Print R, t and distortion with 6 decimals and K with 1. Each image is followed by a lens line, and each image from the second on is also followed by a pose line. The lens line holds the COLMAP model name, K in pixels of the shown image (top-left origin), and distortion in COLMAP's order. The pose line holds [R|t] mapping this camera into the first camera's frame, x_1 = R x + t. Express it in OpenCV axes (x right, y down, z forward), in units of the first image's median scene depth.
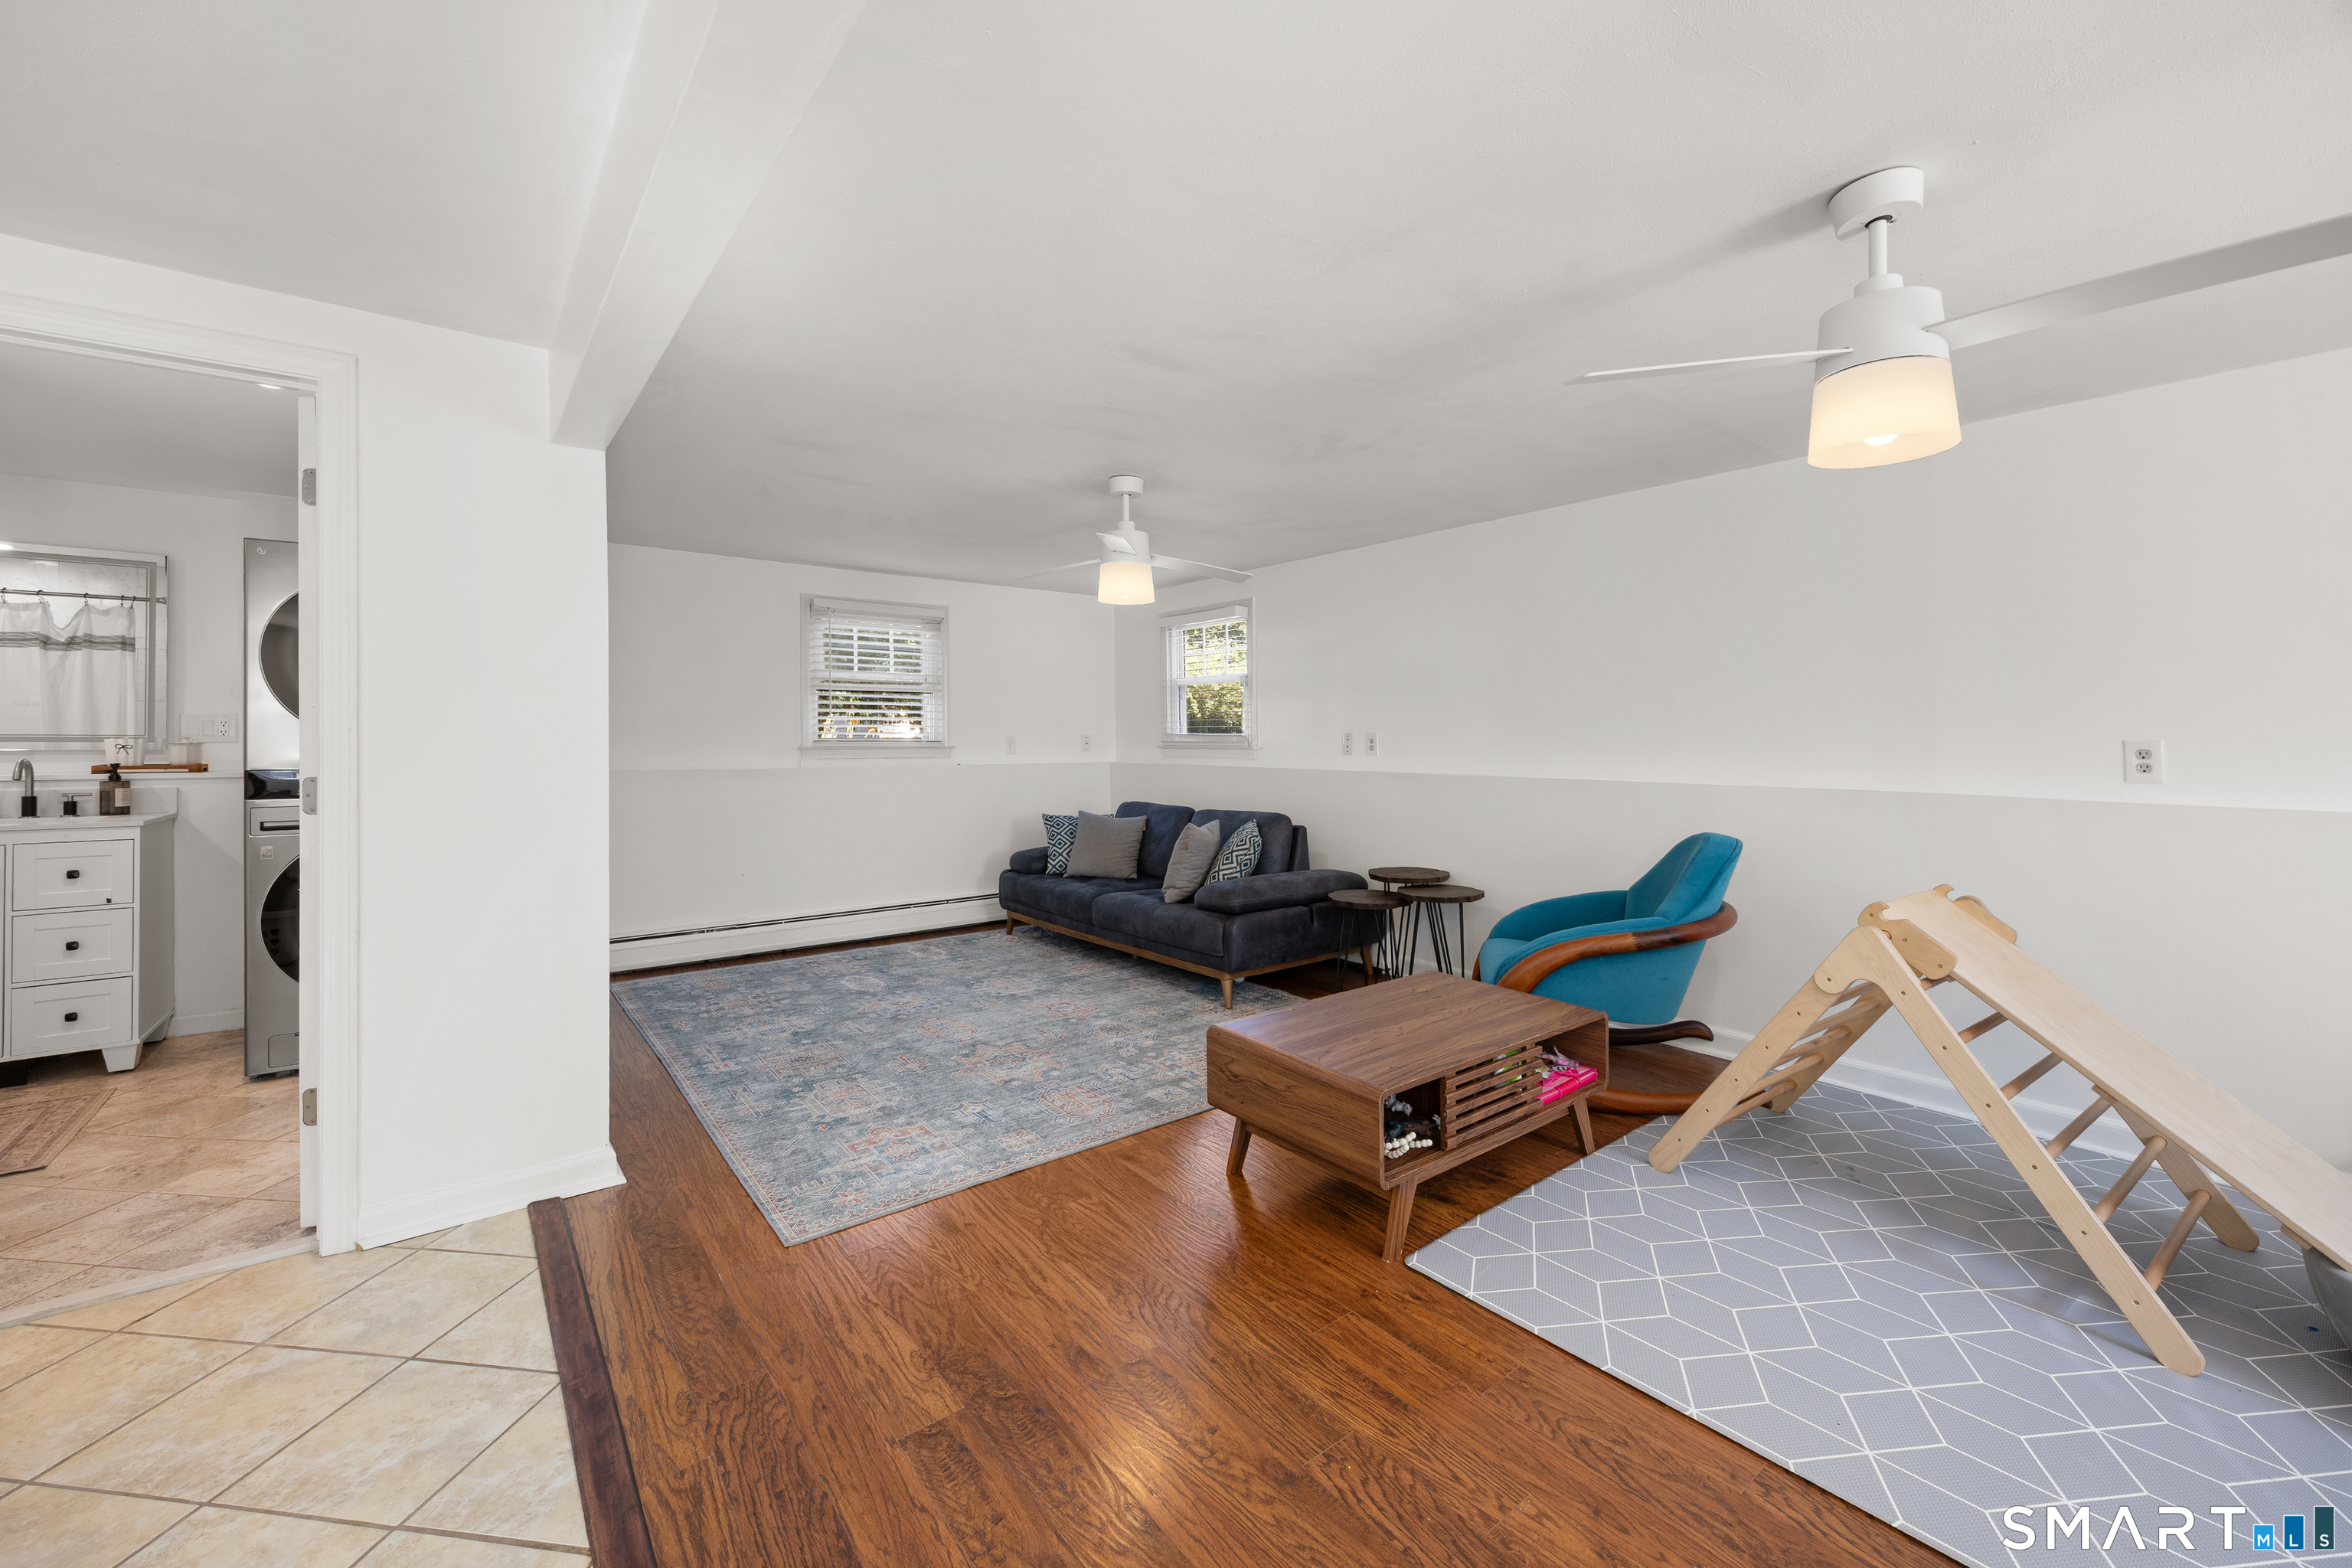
lens RADIAL K [[937.6, 0, 1157.4], [0, 937.6, 748.6], [0, 0, 1]] dist [-0.002055, 0.000178]
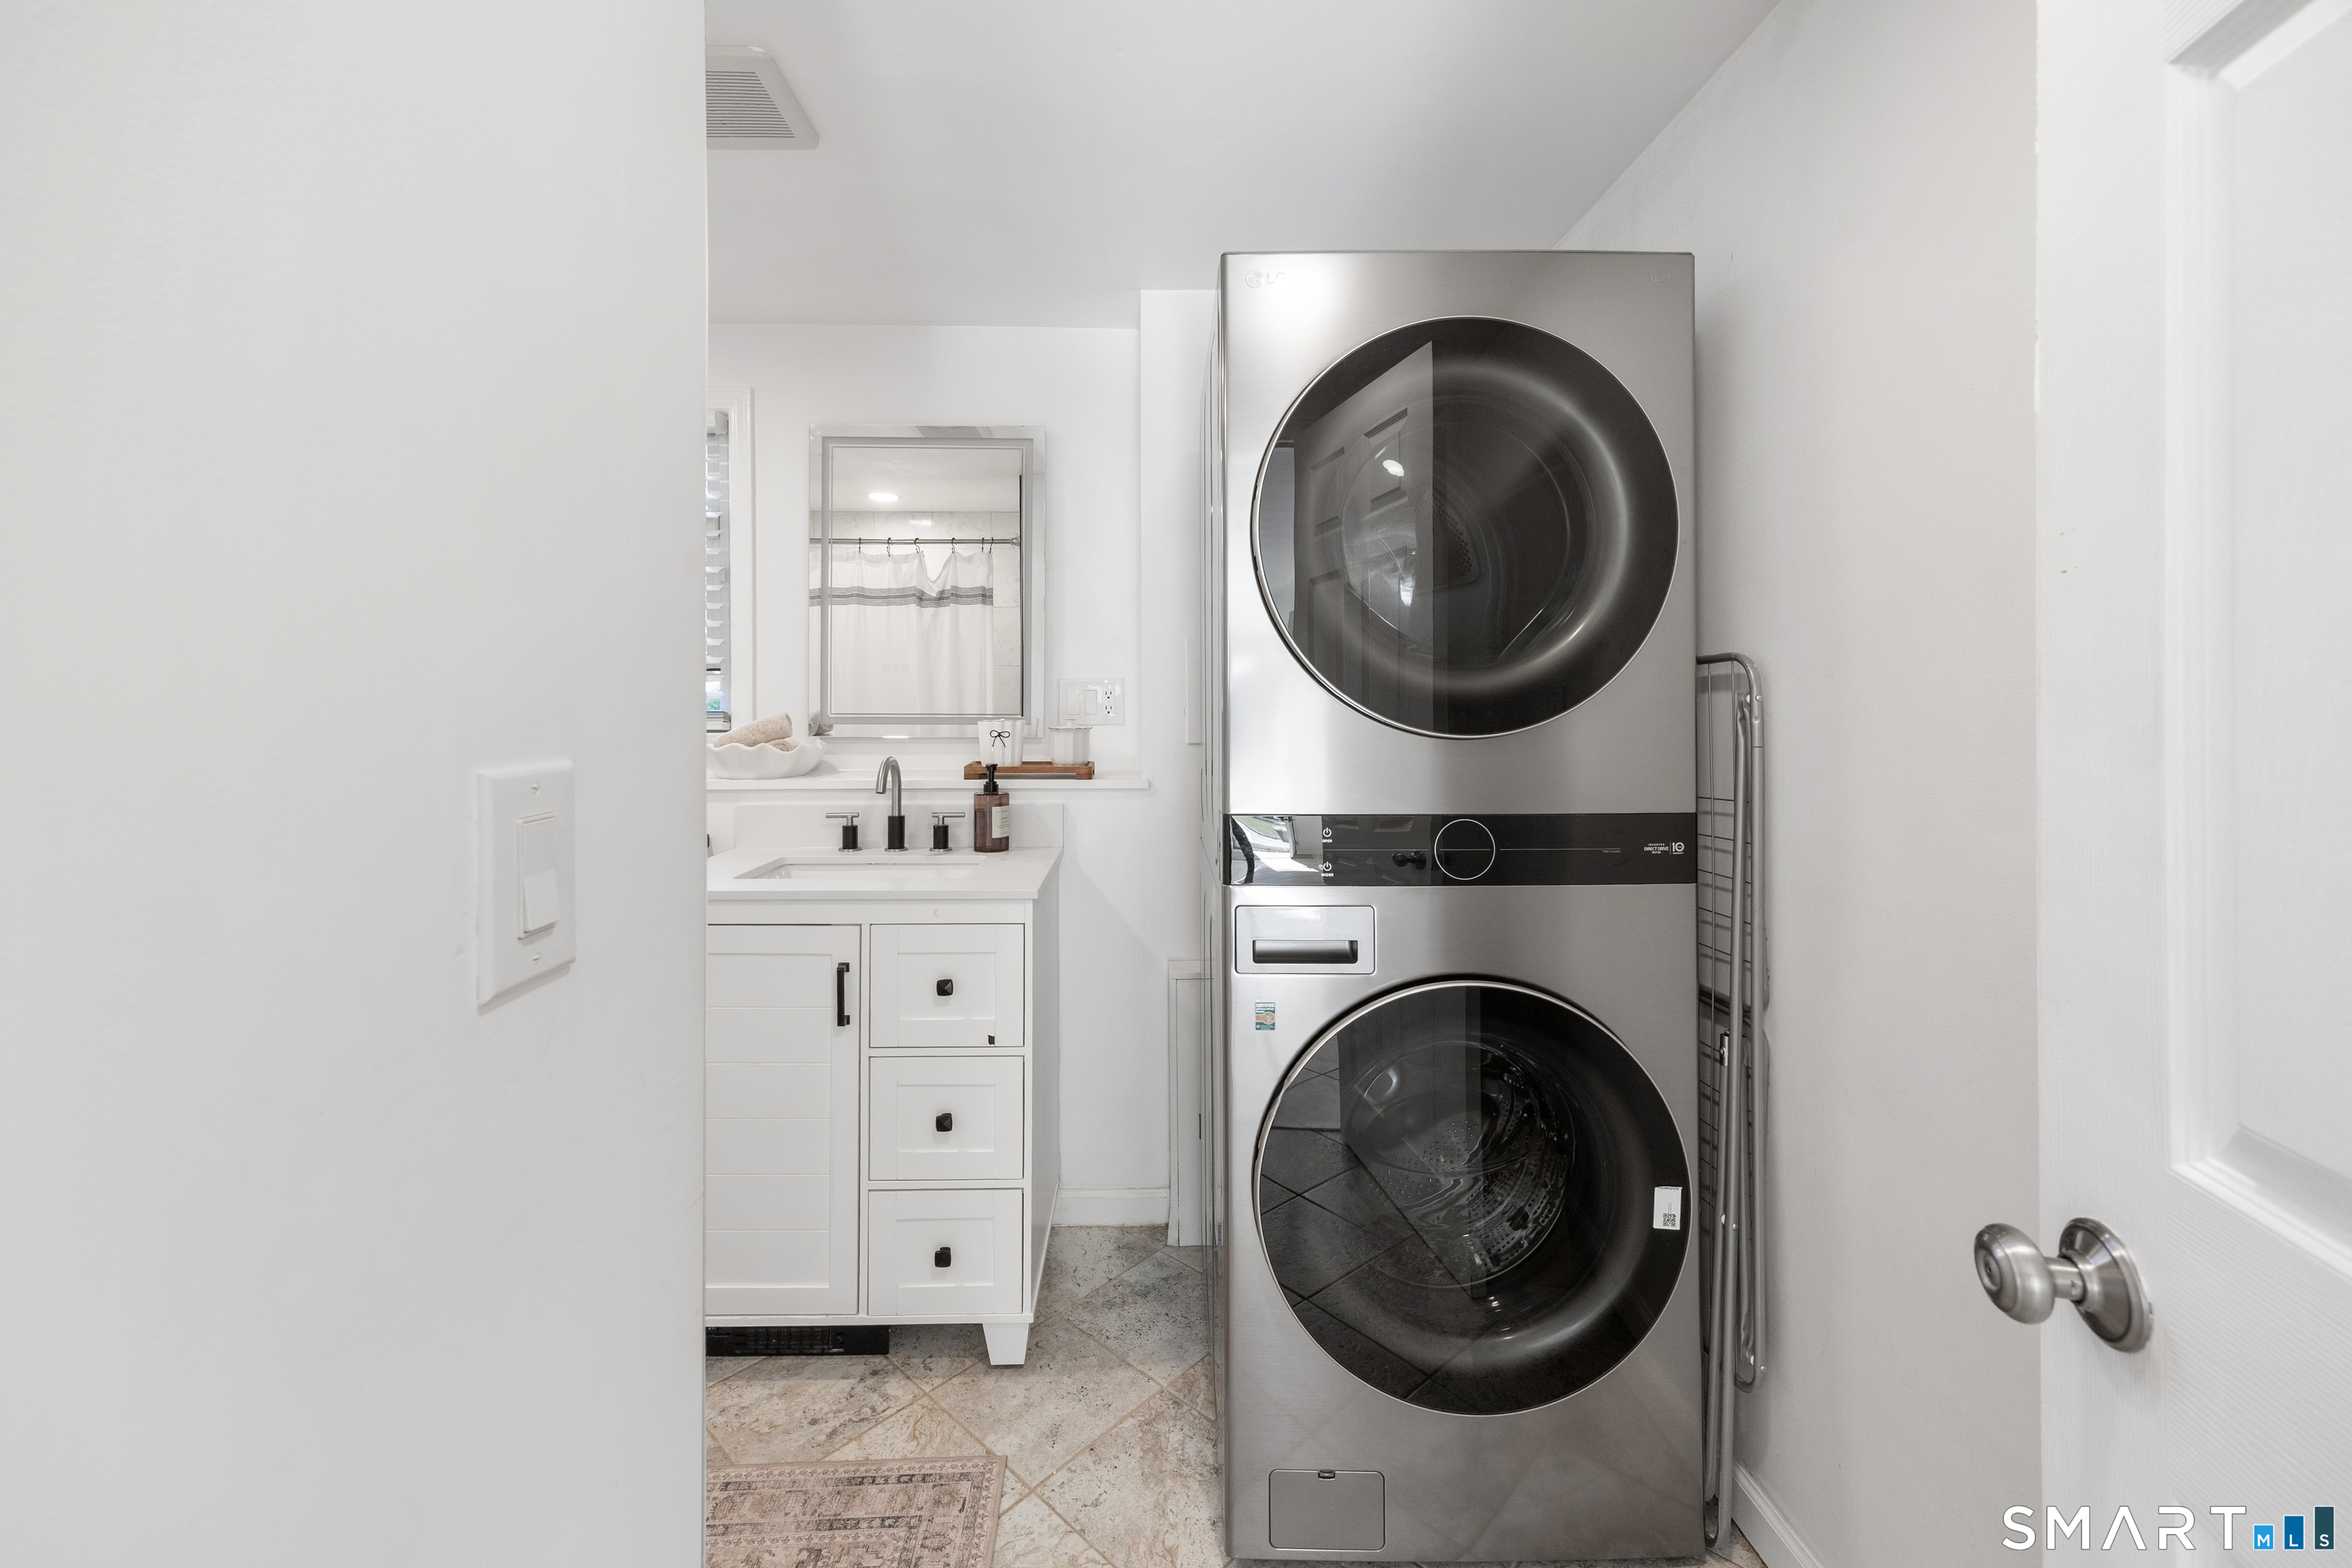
lens RADIAL K [[923.8, 0, 1148.8], [0, 923.8, 709.1], [0, 0, 1]] dist [0.000371, 0.000033]
pose [[0.802898, 0.002112, -0.596113, -0.672061], [0.001024, 0.999987, 0.004922, -0.021300], [0.596116, -0.004562, 0.802886, 0.578208]]
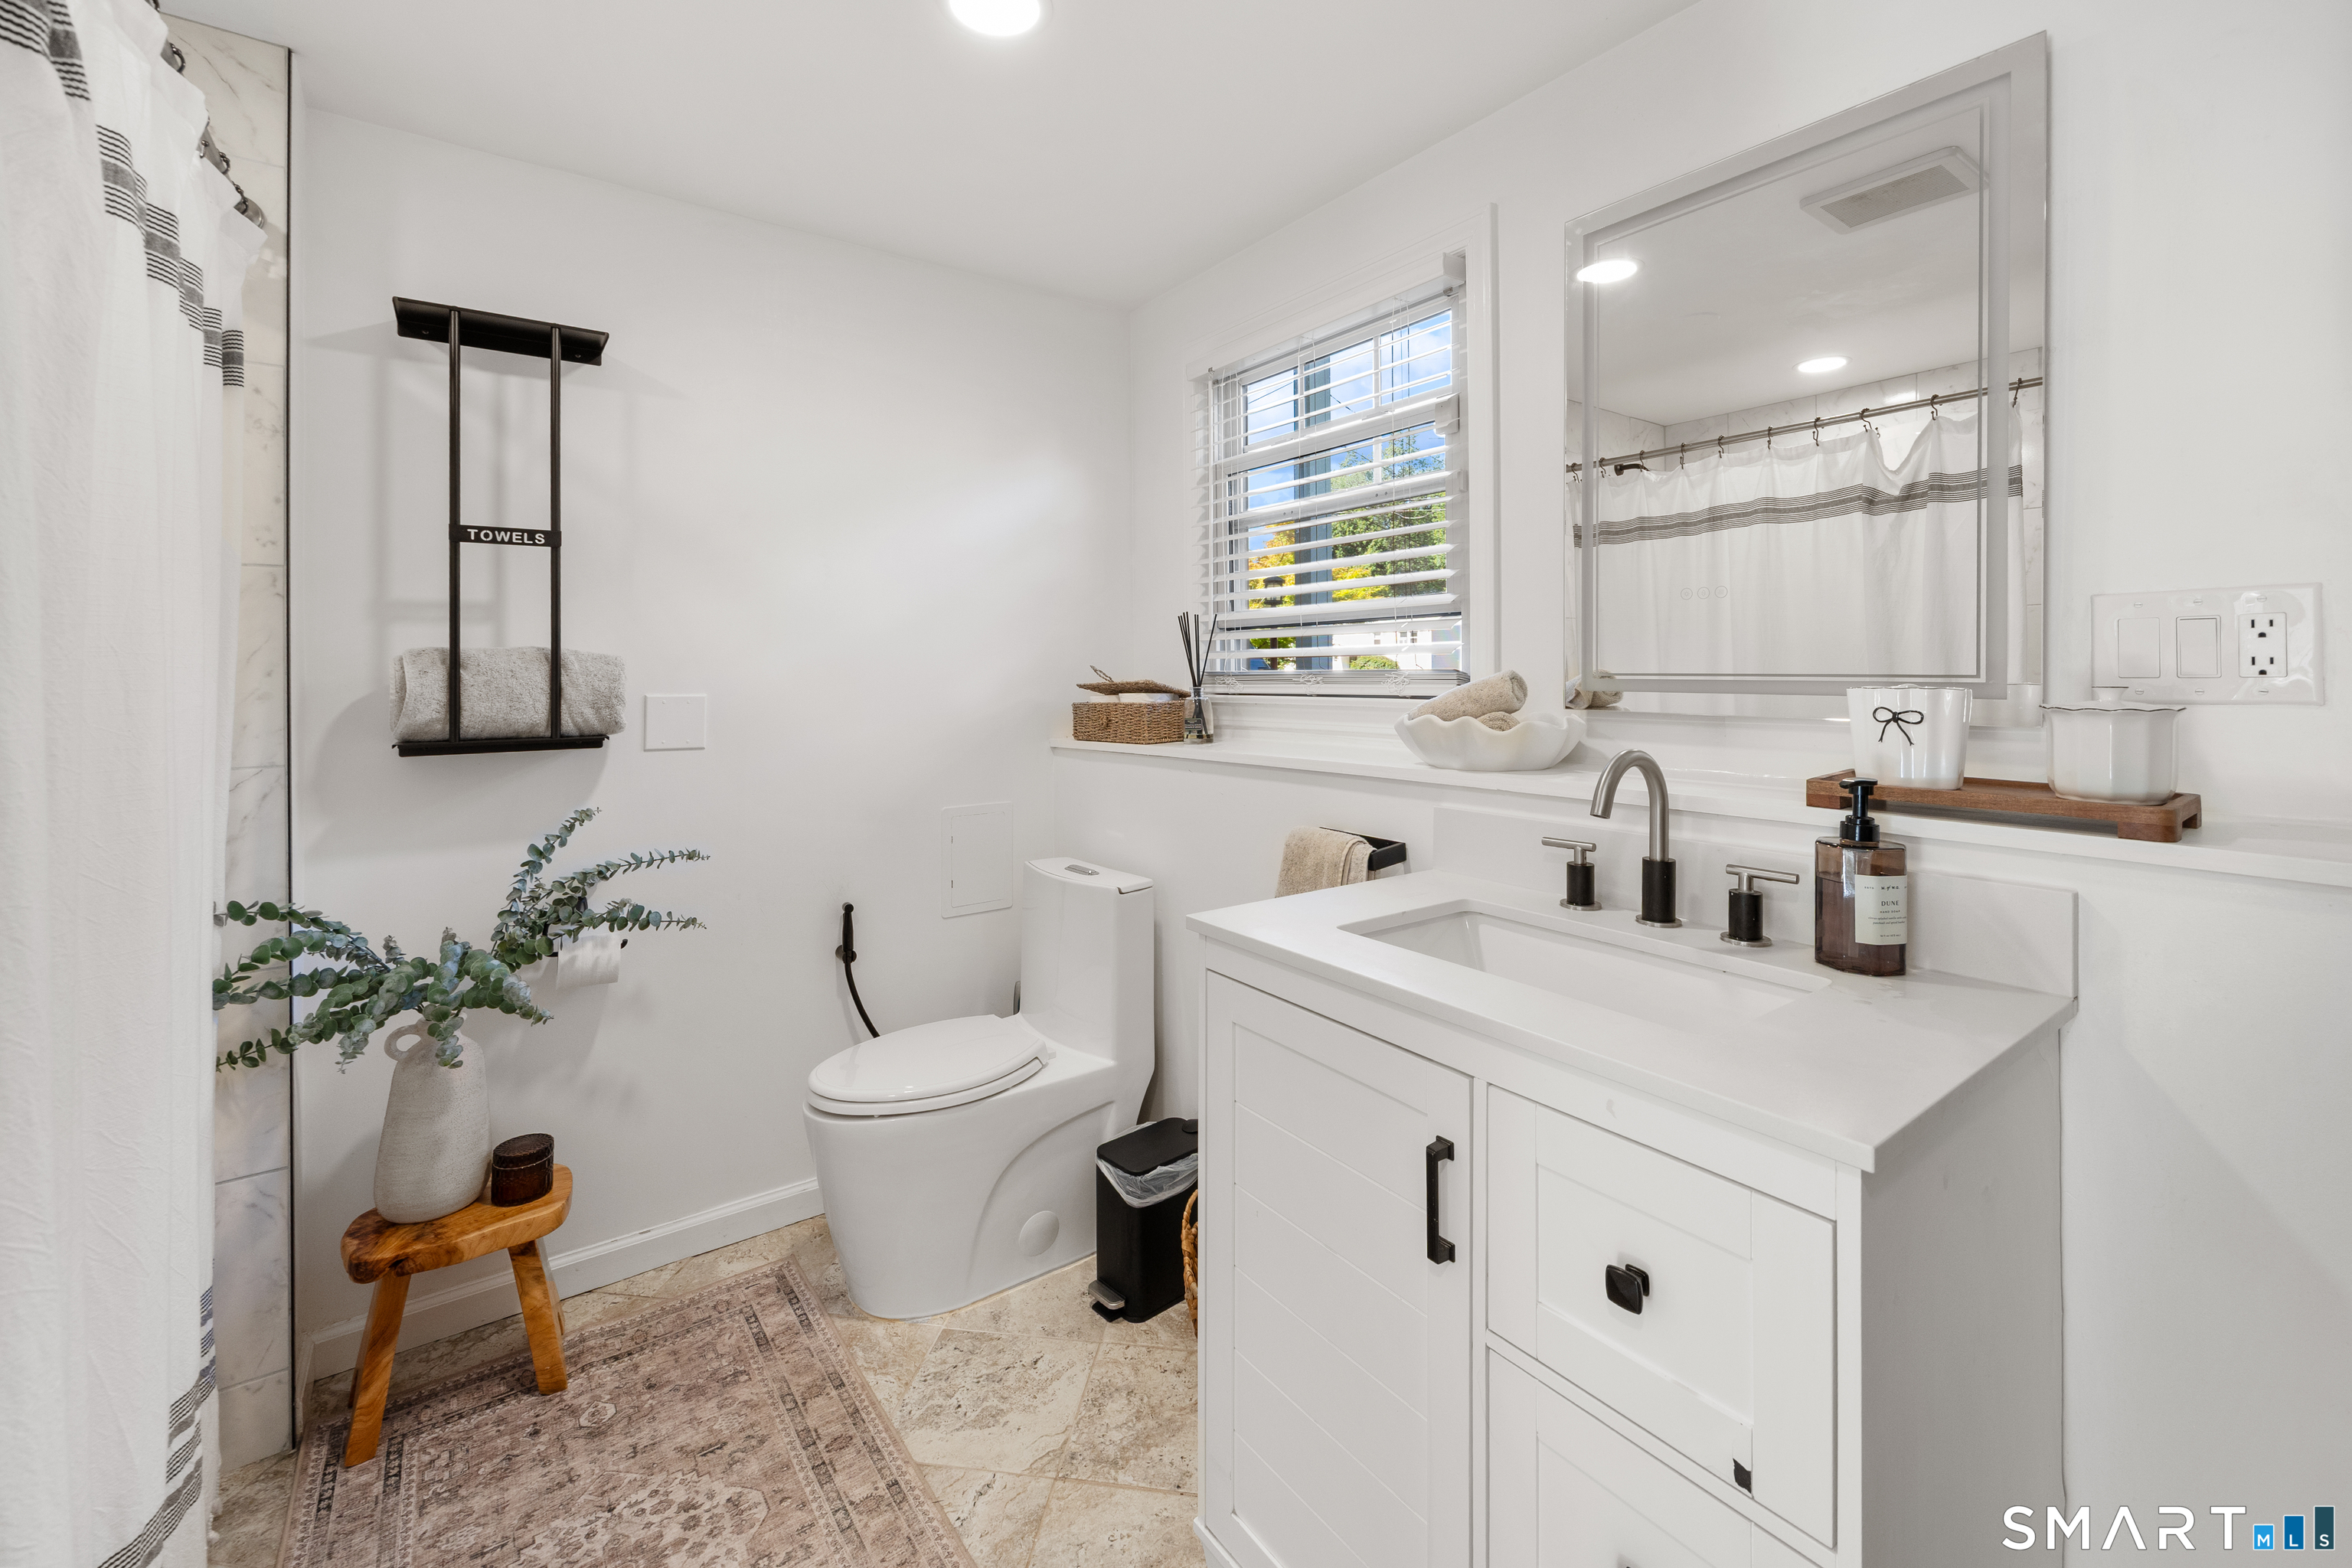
lens RADIAL K [[958.9, 0, 1176.1], [0, 958.9, 665.2], [0, 0, 1]] dist [-0.015018, 0.000023]
pose [[-0.024168, -0.014104, -0.999608, -0.817452], [-0.004896, 0.999890, -0.013989, -0.011925], [0.999696, 0.004556, -0.024235, 0.792496]]
